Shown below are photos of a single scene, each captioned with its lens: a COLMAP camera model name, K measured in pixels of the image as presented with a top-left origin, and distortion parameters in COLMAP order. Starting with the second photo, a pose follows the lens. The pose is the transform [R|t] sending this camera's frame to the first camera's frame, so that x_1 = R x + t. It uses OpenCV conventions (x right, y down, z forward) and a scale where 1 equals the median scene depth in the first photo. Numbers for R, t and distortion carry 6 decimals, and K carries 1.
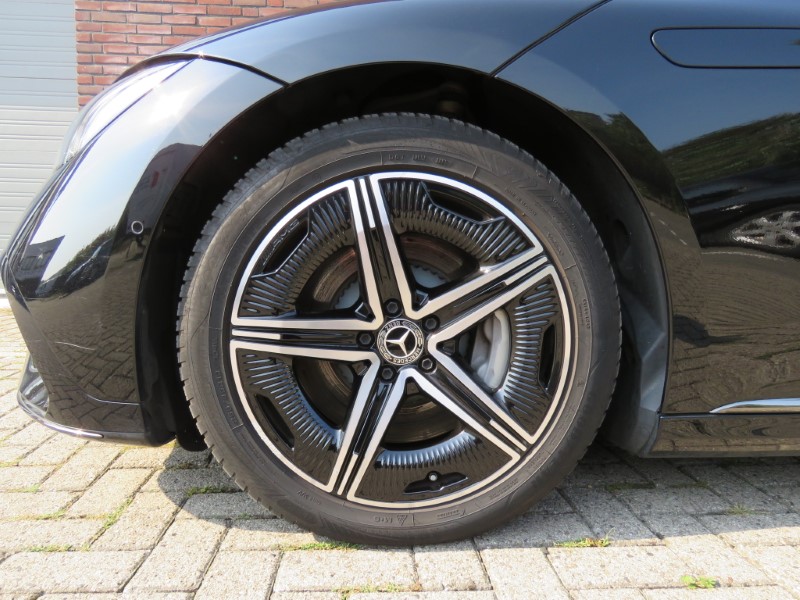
lens RADIAL K [[504.8, 0, 421.4], [0, 504.8, 305.6], [0, 0, 1]] dist [0.002423, -0.008106]
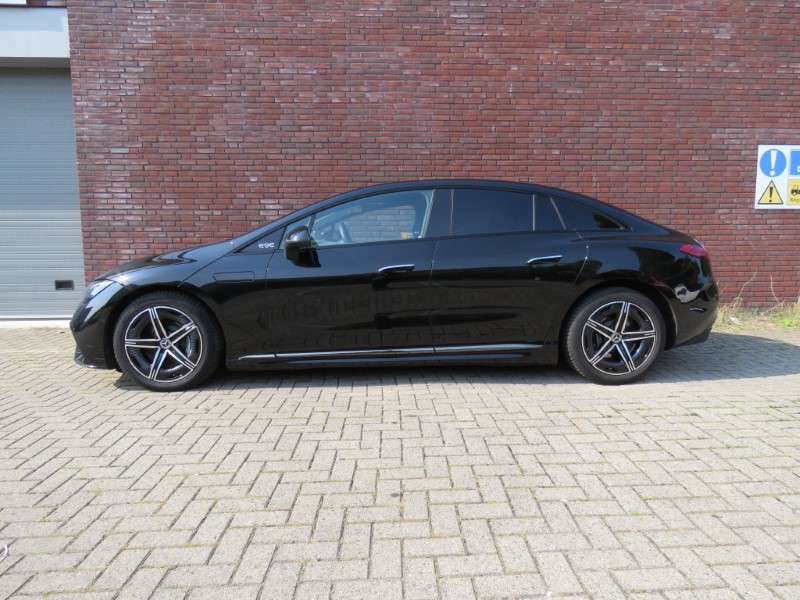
lens RADIAL K [[504.8, 0, 389.4], [0, 504.8, 307.4], [0, 0, 1]] dist [0.002423, -0.008106]
pose [[0.999078, -0.021470, -0.037168, 2.036108], [0.021577, 0.999764, 0.002466, -0.206286], [0.037106, -0.003266, 0.999306, -3.222710]]
